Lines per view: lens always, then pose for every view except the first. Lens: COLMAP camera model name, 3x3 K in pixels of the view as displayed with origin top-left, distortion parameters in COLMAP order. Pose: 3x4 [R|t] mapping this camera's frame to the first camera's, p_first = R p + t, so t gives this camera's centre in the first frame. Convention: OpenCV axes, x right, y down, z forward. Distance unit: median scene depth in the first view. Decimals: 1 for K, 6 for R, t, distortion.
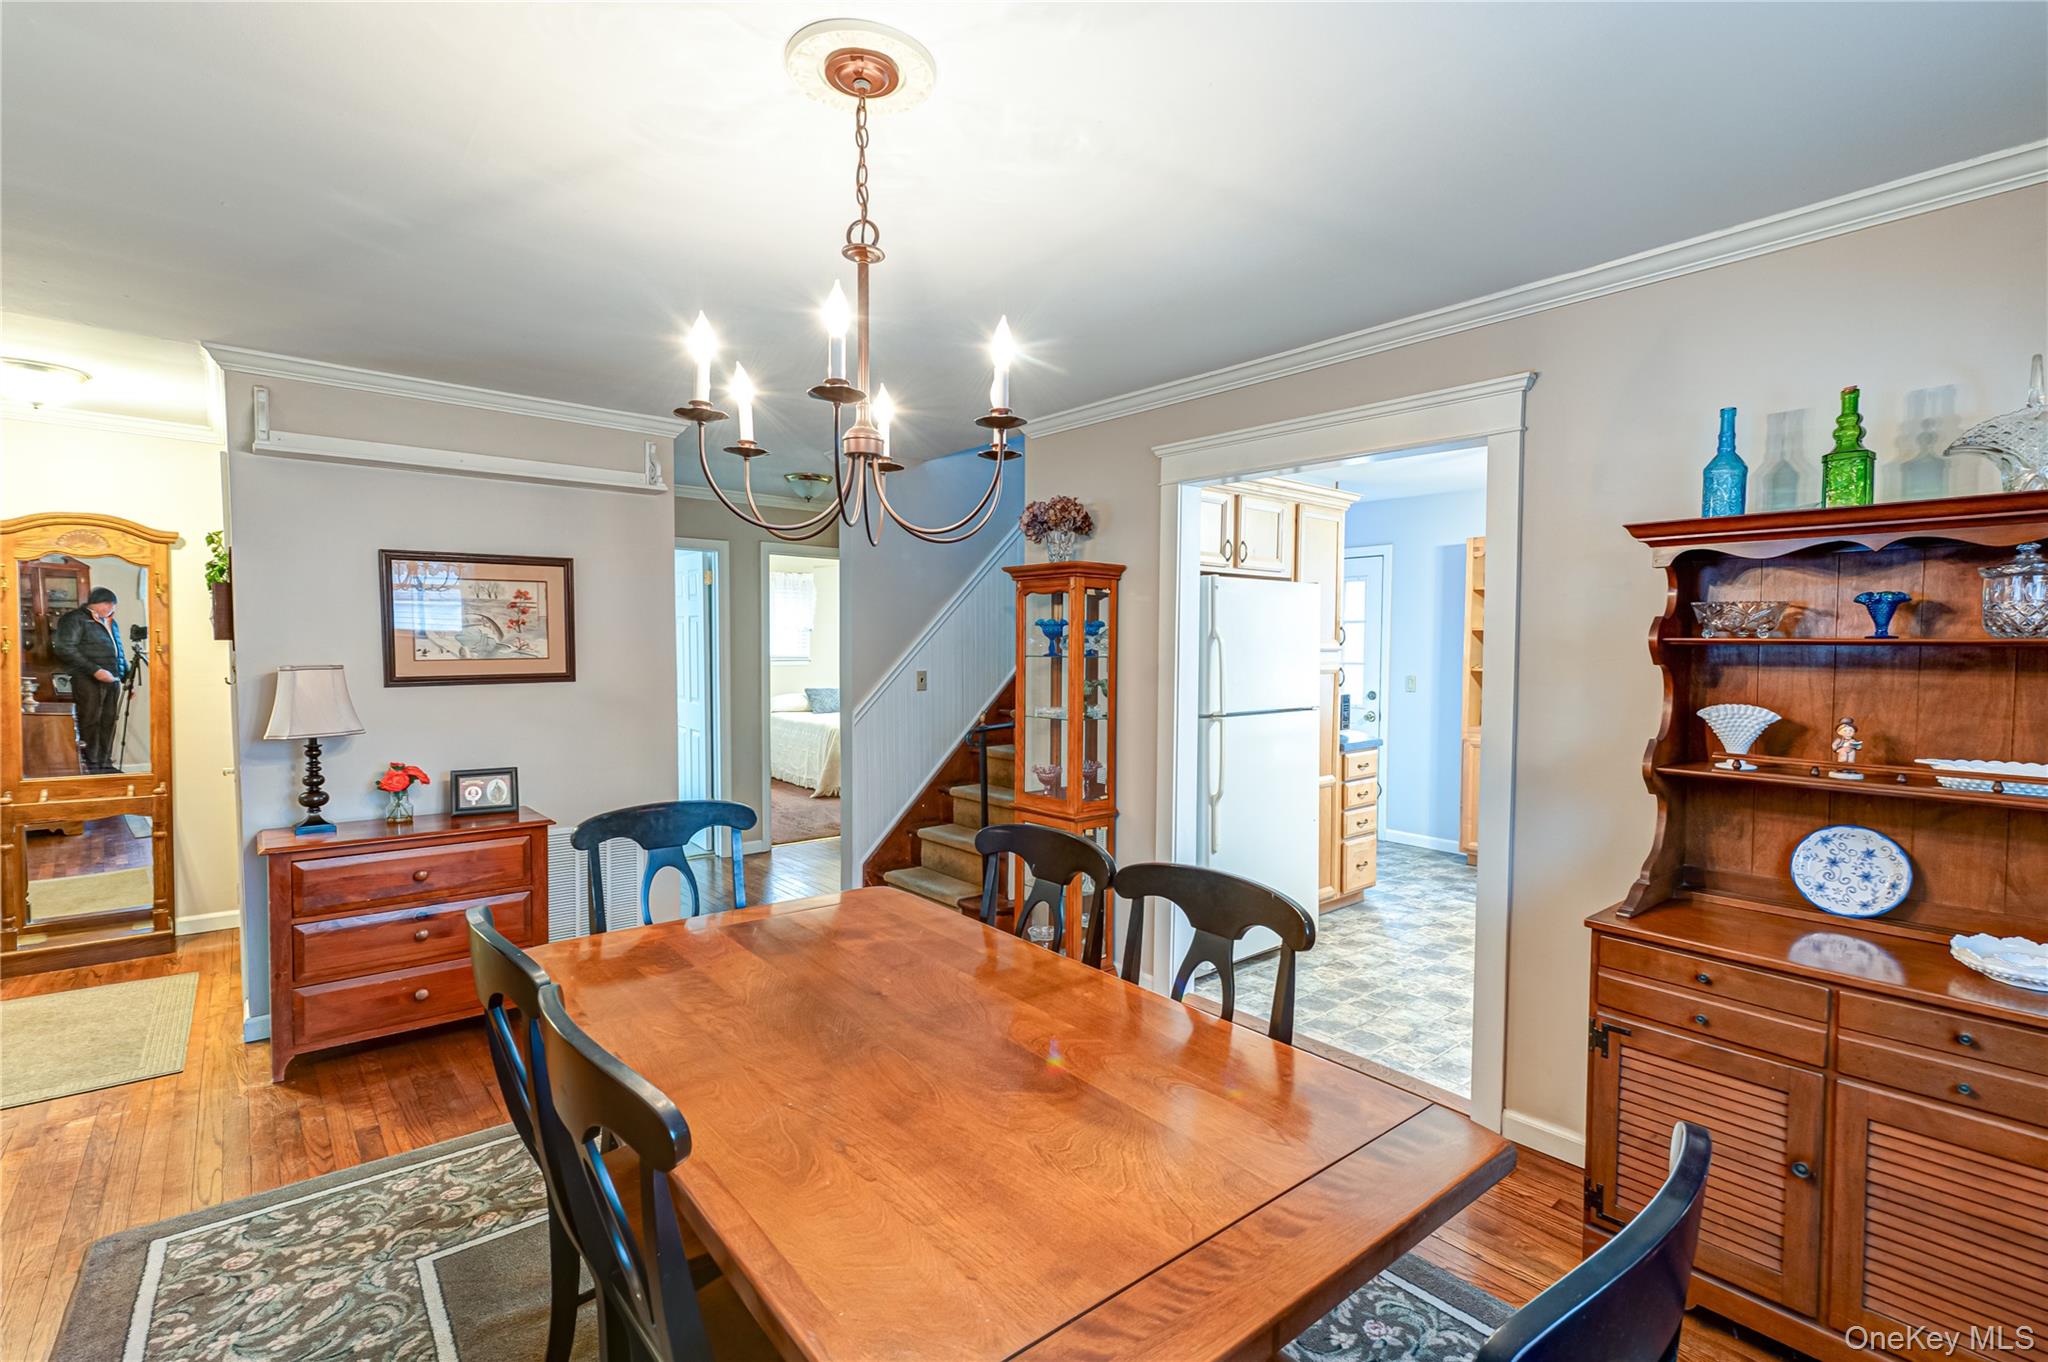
lens RADIAL K [[937.7, 0, 1016.3], [0, 937.7, 690.0], [0, 0, 1]] dist [0.001841, 0.001601]
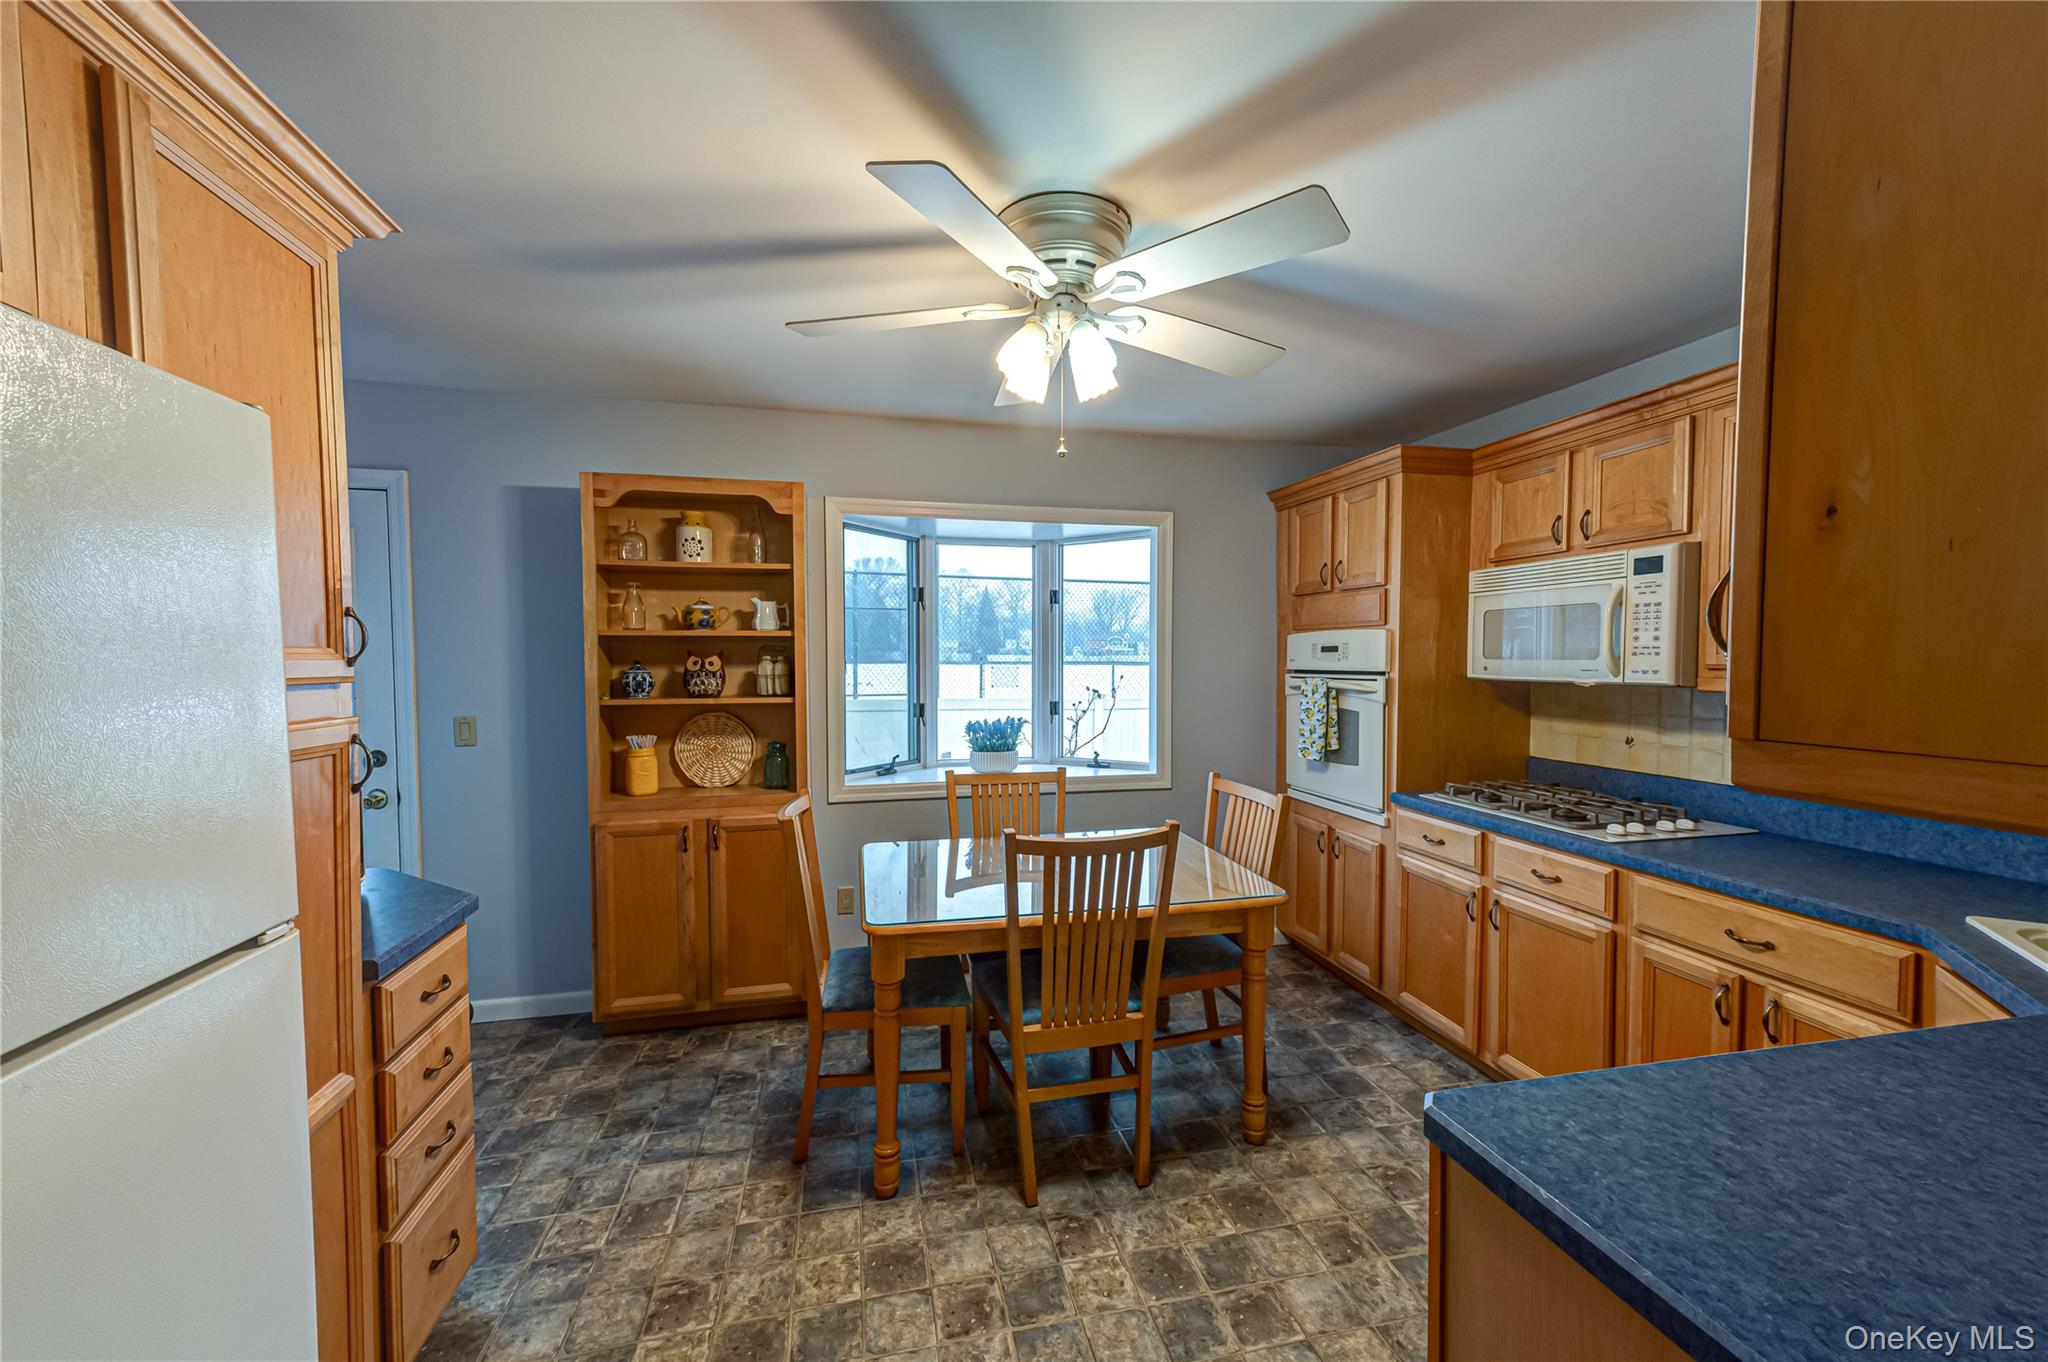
lens RADIAL K [[792.3, 0, 1028.2], [0, 792.3, 684.5], [0, 0, 1]] dist [0.014793, -0.000590]
pose [[0.442316, -0.044853, 0.895737, 0.149158], [0.050889, 0.998395, 0.024865, -0.027672], [-0.895414, 0.034585, 0.443888, 0.491705]]
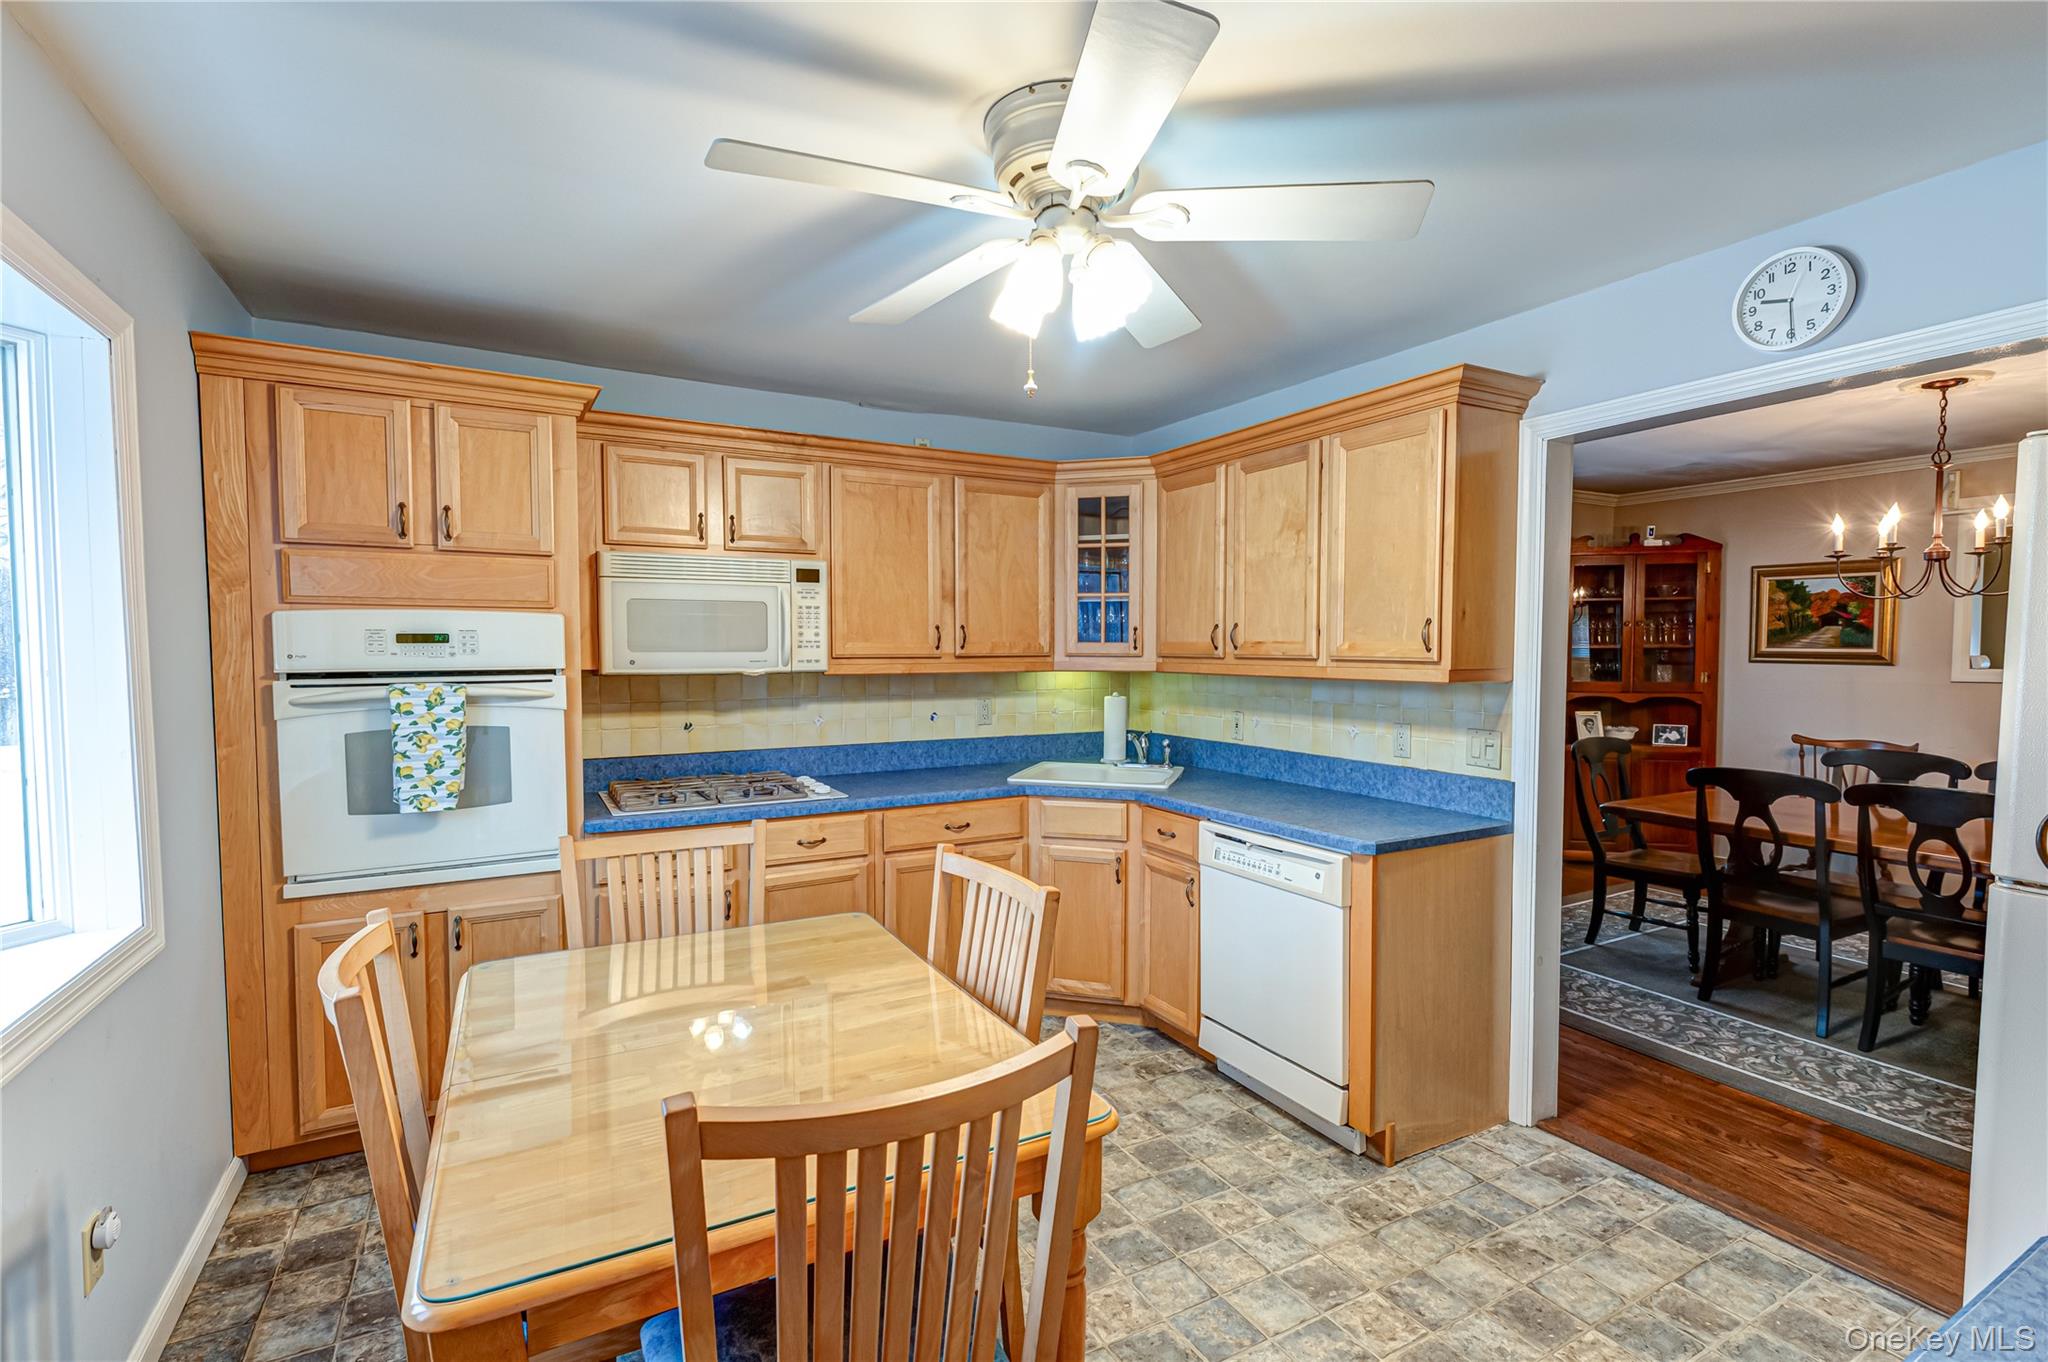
lens RADIAL K [[937.7, 0, 1081.9], [0, 937.7, 693.4], [0, 0, 1]] dist [0.001841, 0.001601]
pose [[-0.990120, -0.013269, 0.139596, 0.879299], [0.000545, 0.995141, 0.098456, -0.083261], [-0.140224, 0.097559, -0.985302, 1.887988]]
